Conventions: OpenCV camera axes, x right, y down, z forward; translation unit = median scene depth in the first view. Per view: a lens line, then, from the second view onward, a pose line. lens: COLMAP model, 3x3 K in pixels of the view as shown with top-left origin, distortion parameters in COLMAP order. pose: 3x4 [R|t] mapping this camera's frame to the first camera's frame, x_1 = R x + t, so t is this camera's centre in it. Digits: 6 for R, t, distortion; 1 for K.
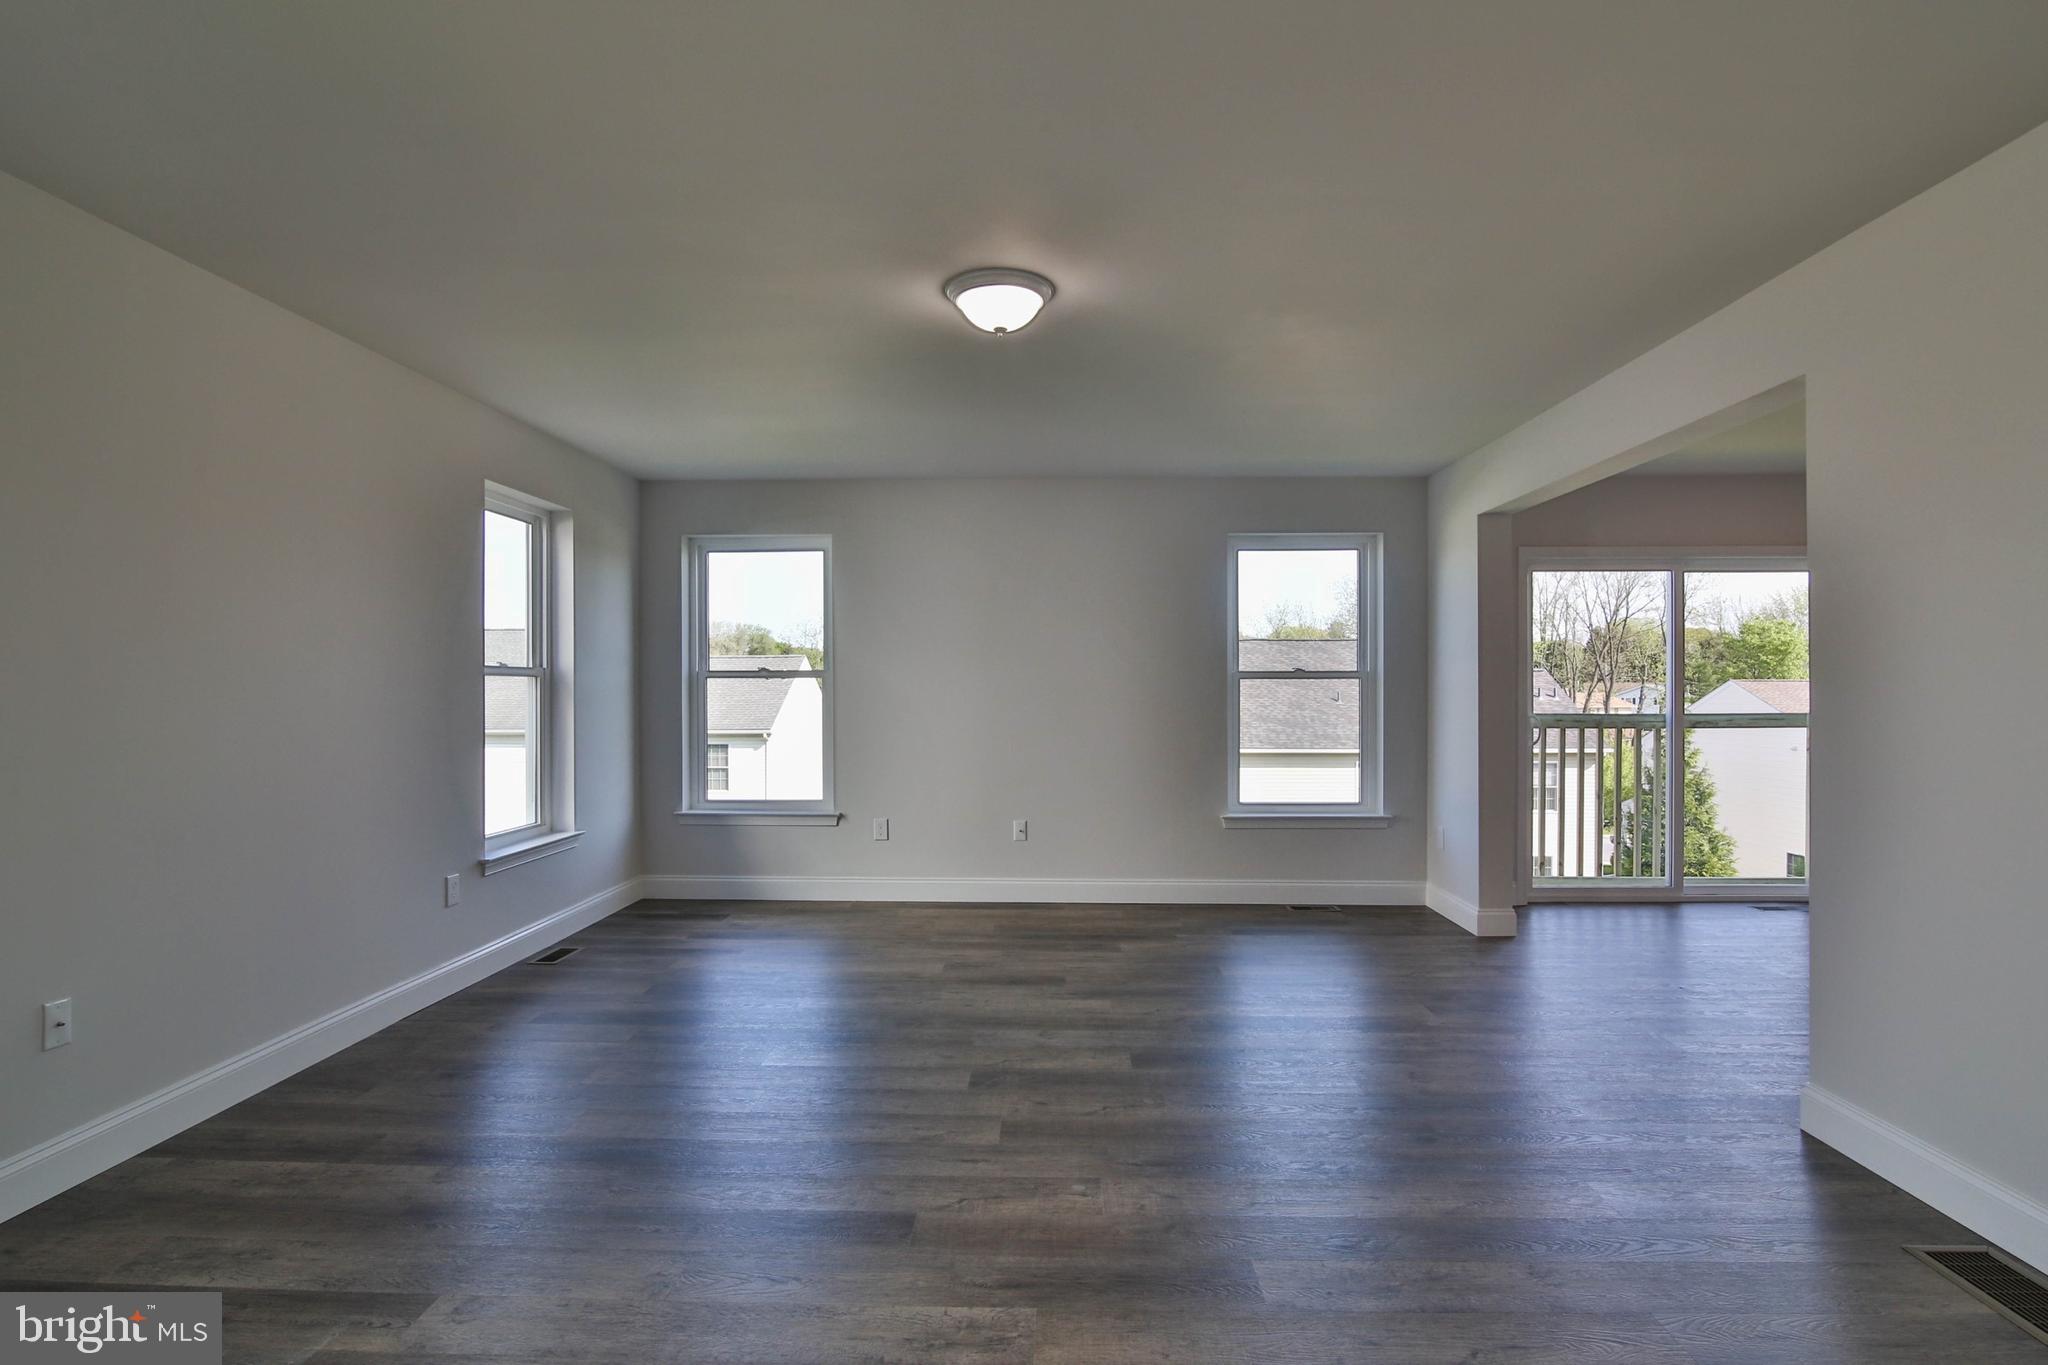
lens RADIAL K [[1005.0, 0, 1032.4], [0, 1005.0, 687.8], [0, 0, 1]] dist [-0.018592, -0.000089]
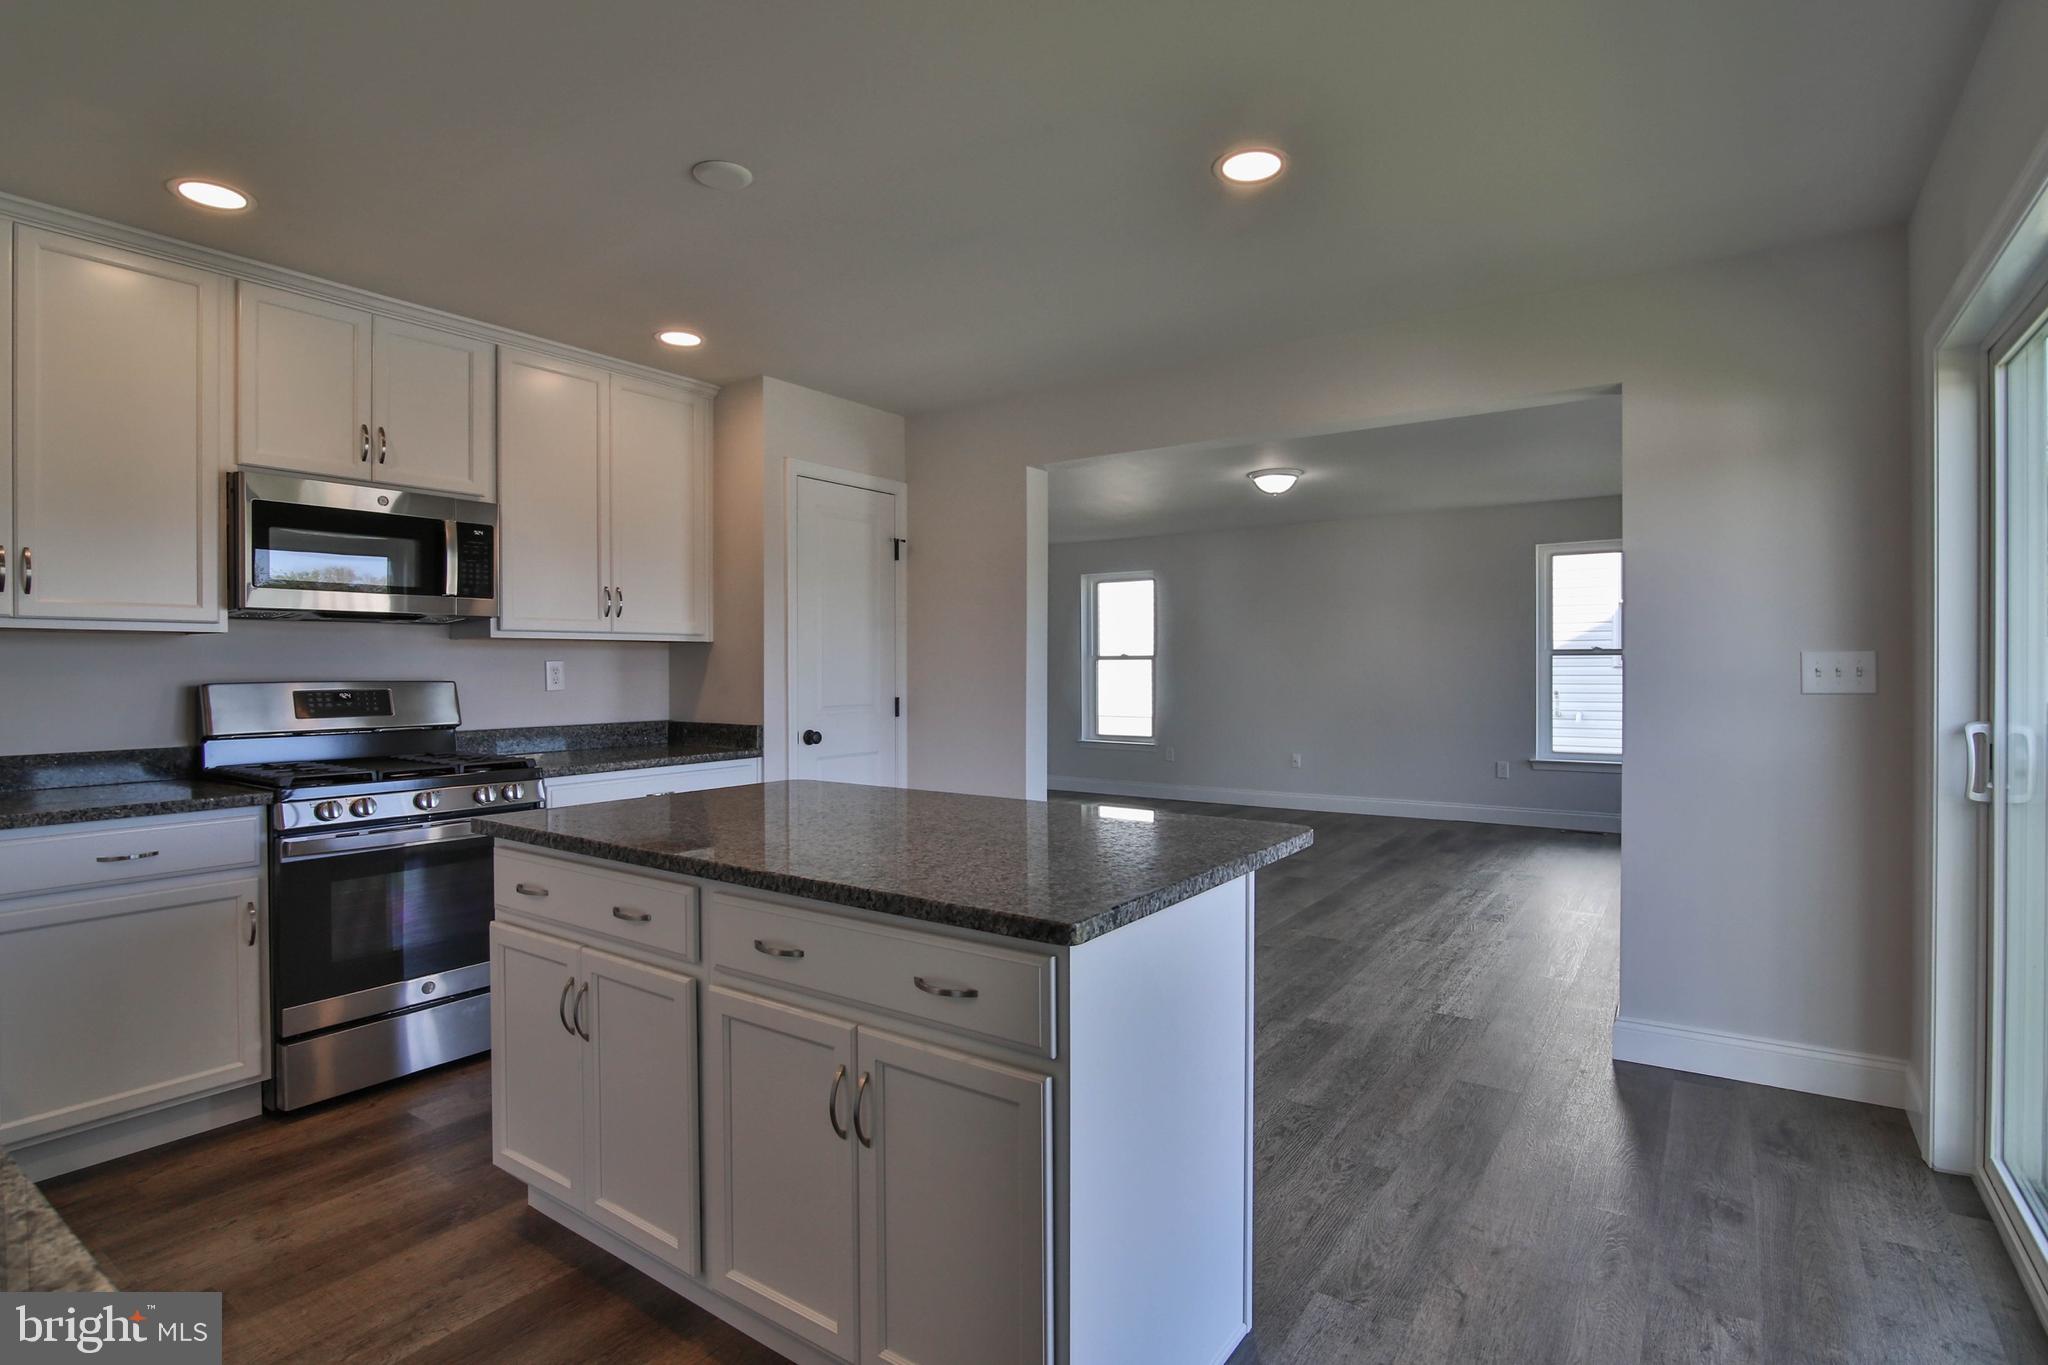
lens RADIAL K [[987.7, 0, 1017.5], [0, 987.7, 665.8], [0, 0, 1]] dist [-0.017131, 0.000251]
pose [[-0.553785, 0.002556, -0.832656, 1.053237], [0.006306, 0.999979, -0.001124, 0.000792], [0.832636, -0.005874, -0.553790, 0.900580]]
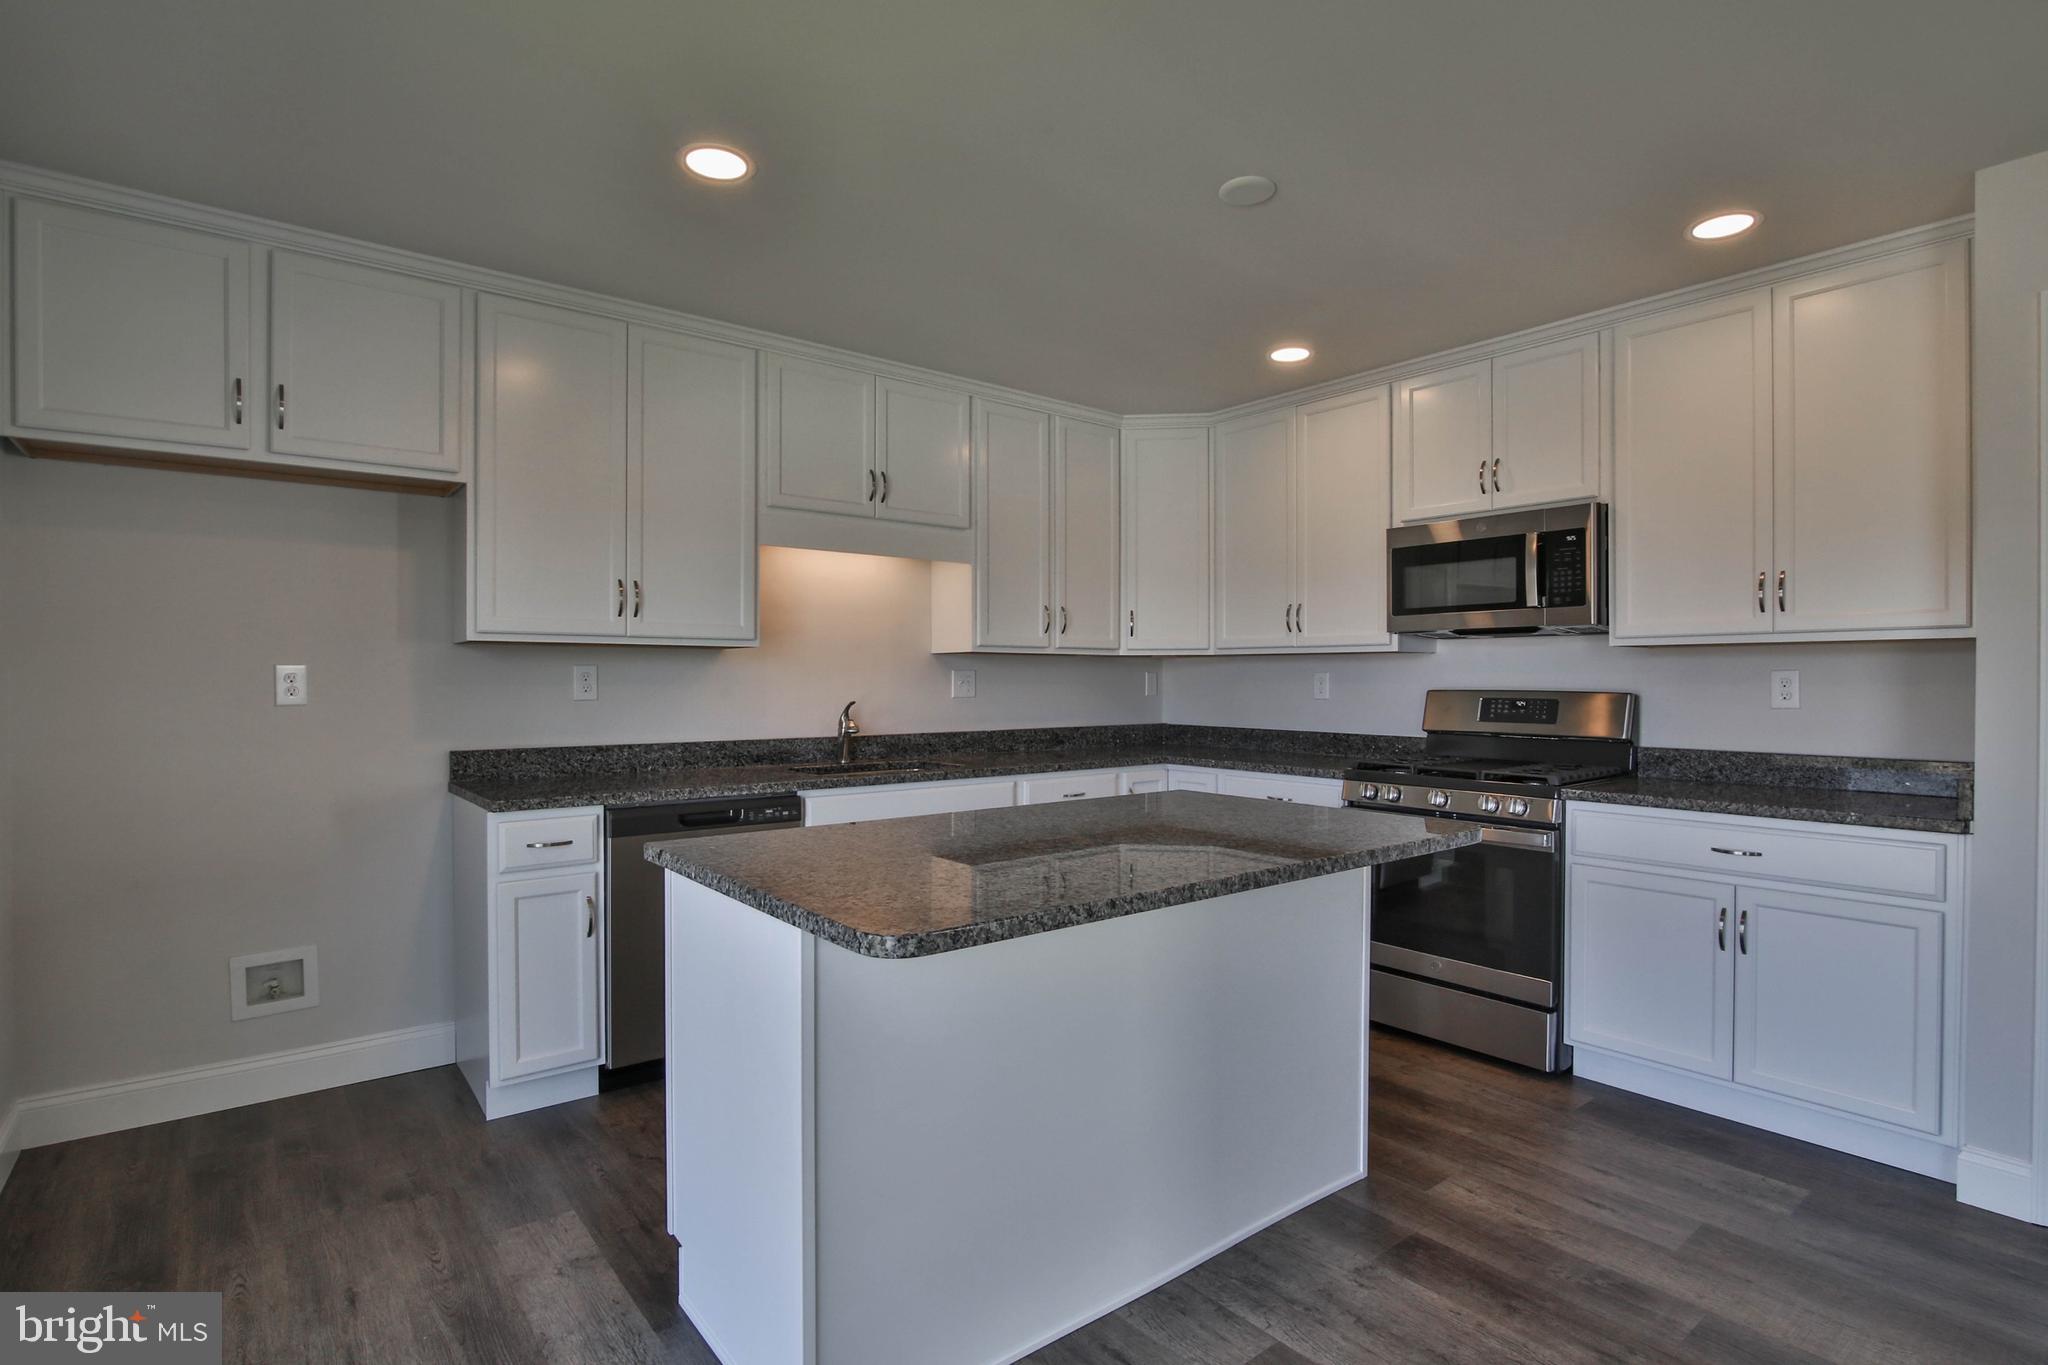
lens RADIAL K [[1005.0, 0, 1032.4], [0, 1005.0, 687.8], [0, 0, 1]] dist [-0.018592, -0.000089]
pose [[-0.655930, -0.007353, 0.754786, 0.508697], [-0.003122, 0.999970, 0.007028, 0.001379], [-0.754815, 0.002253, -0.655934, 0.917759]]
